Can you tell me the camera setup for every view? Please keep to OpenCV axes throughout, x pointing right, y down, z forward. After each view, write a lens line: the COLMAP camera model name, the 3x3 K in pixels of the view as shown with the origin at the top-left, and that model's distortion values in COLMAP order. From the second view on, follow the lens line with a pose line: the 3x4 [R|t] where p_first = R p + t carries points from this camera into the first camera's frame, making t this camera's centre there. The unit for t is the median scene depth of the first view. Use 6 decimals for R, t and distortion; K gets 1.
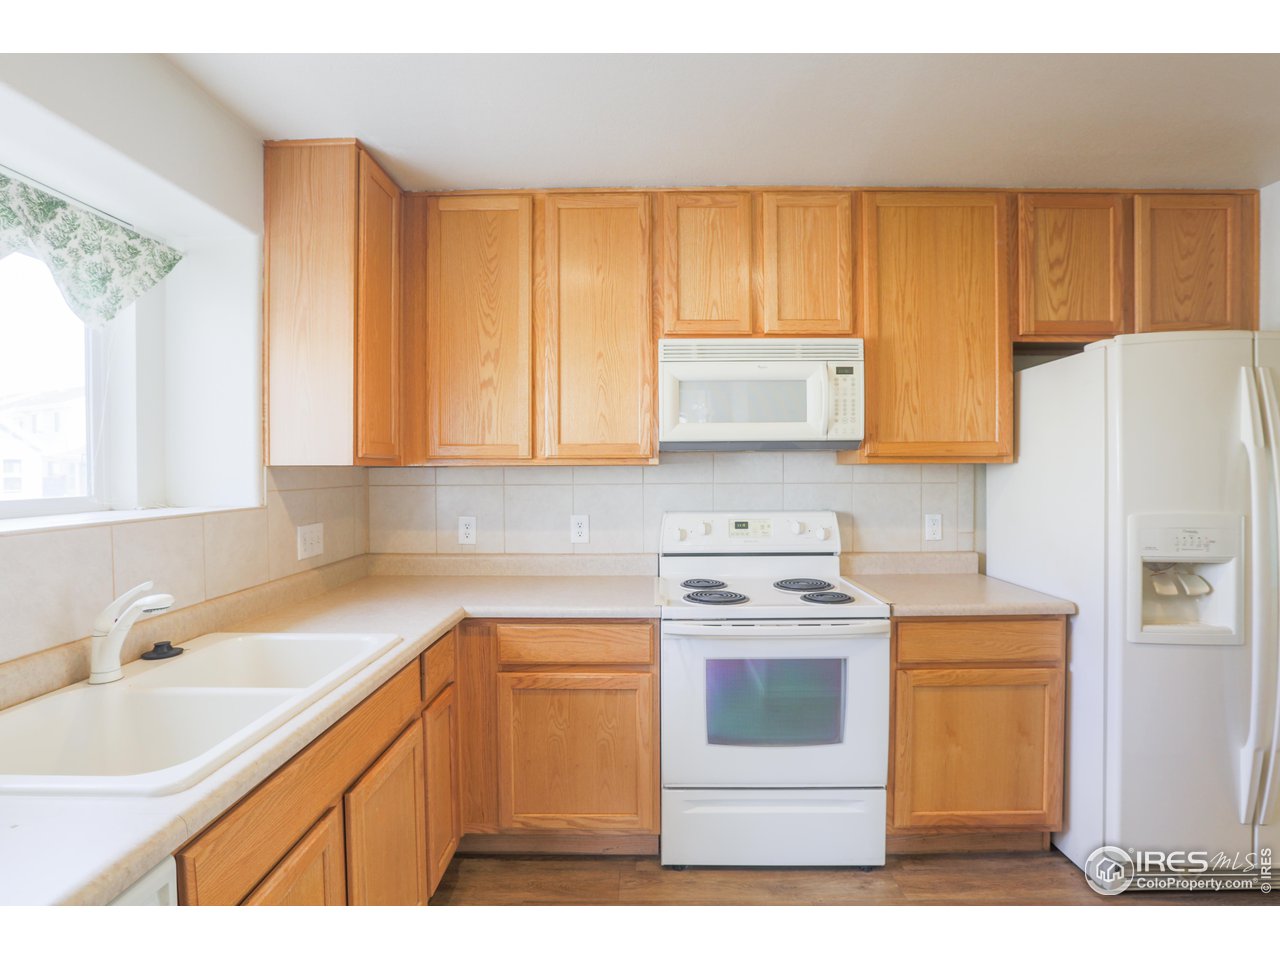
lens RADIAL K [[620.8, 0, 638.2], [0, 620.8, 476.5], [0, 0, 1]] dist [-0.056694, 0.020002]
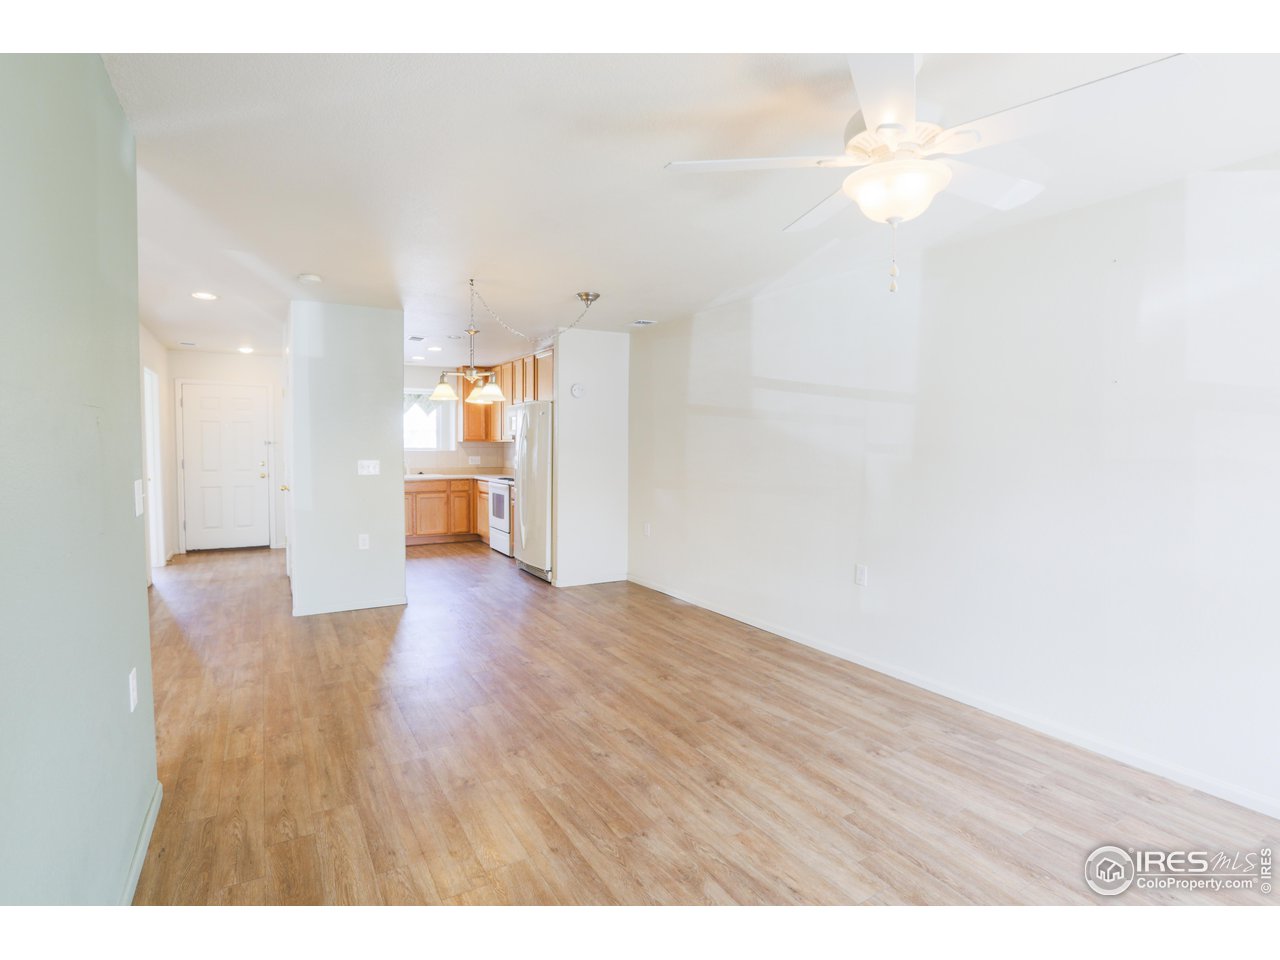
lens RADIAL K [[636.0, 0, 640.0], [0, 636.0, 476.6], [0, 0, 1]] dist [-0.054297, 0.021282]
pose [[0.527432, 0.052777, -0.847956, 3.477116], [-0.020086, 0.998564, 0.049657, -0.015679], [0.849360, -0.009158, 0.527735, -0.266719]]
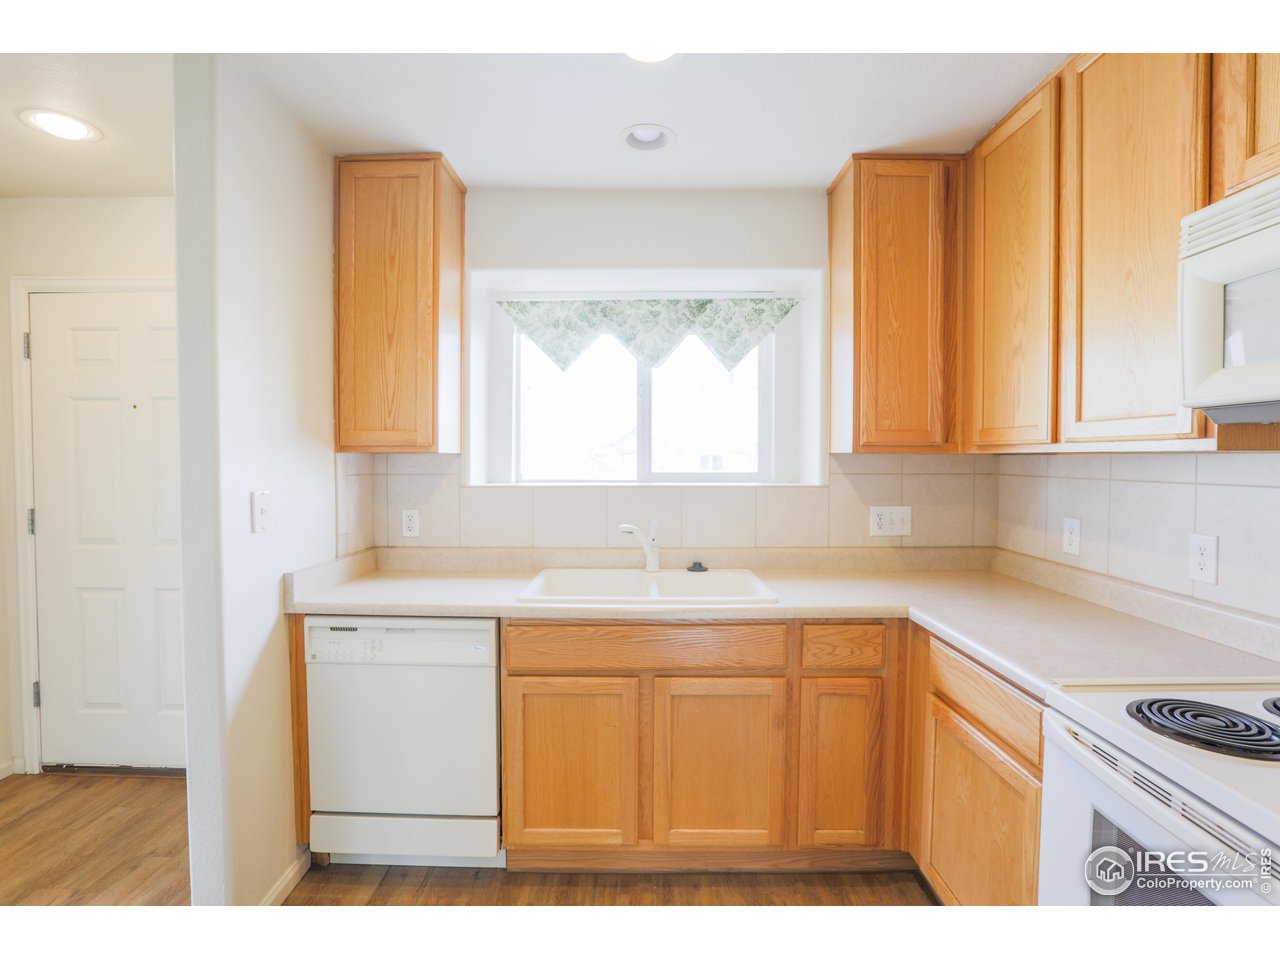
lens RADIAL K [[620.8, 0, 638.2], [0, 620.8, 476.5], [0, 0, 1]] dist [-0.056694, 0.020002]
pose [[0.013691, 0.036814, -0.999228, 0.551827], [-0.013578, 0.999237, 0.036628, -0.009482], [0.999814, 0.013066, 0.014180, 0.516083]]
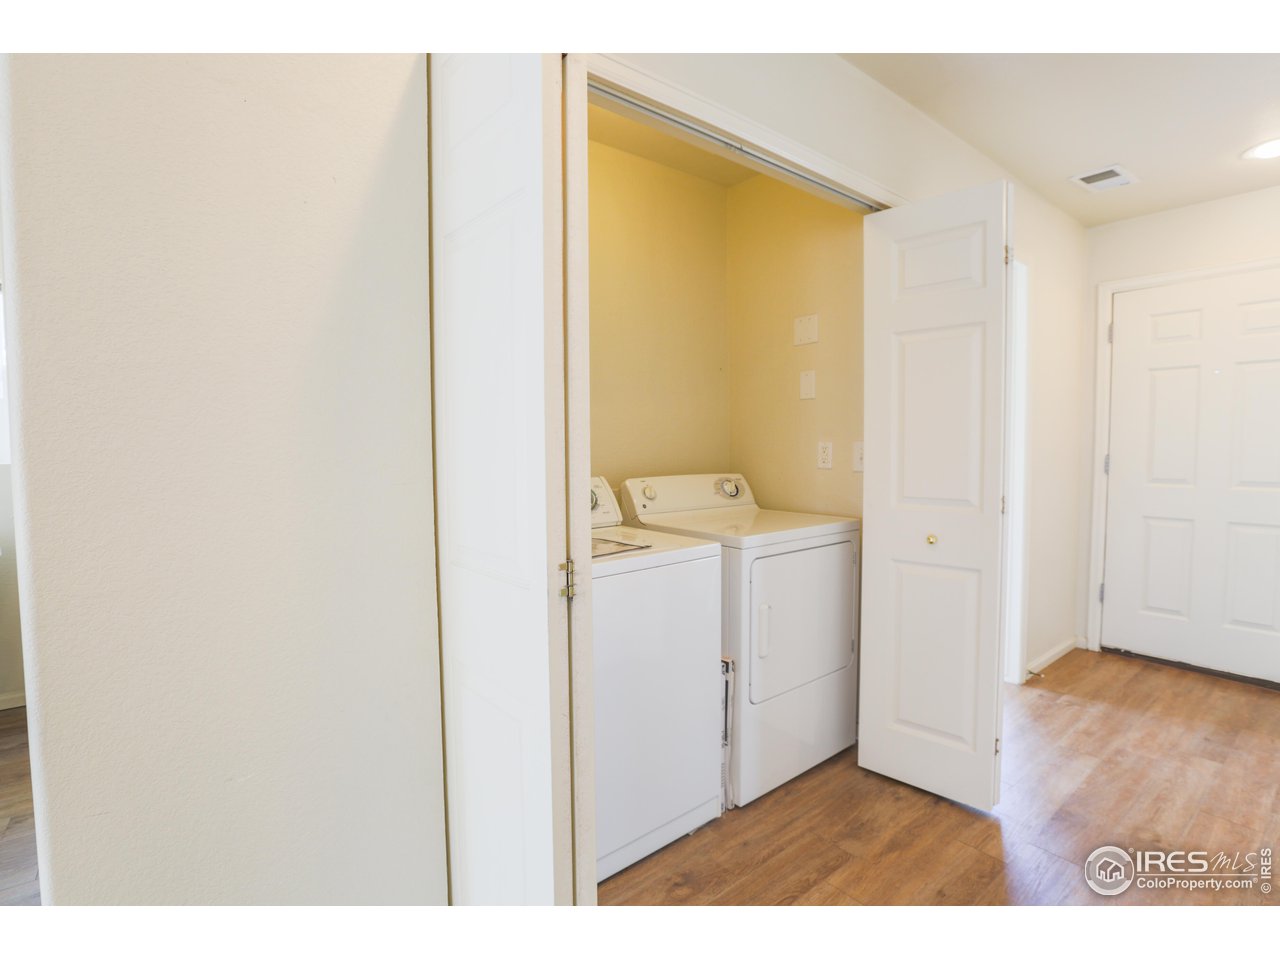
lens RADIAL K [[615.1, 0, 638.2], [0, 615.1, 476.8], [0, 0, 1]] dist [-0.055937, 0.020031]
pose [[-0.773518, 0.044213, -0.632230, 1.275424], [0.004827, 0.997946, 0.063882, 0.058769], [0.633755, 0.046362, -0.772143, -0.171916]]
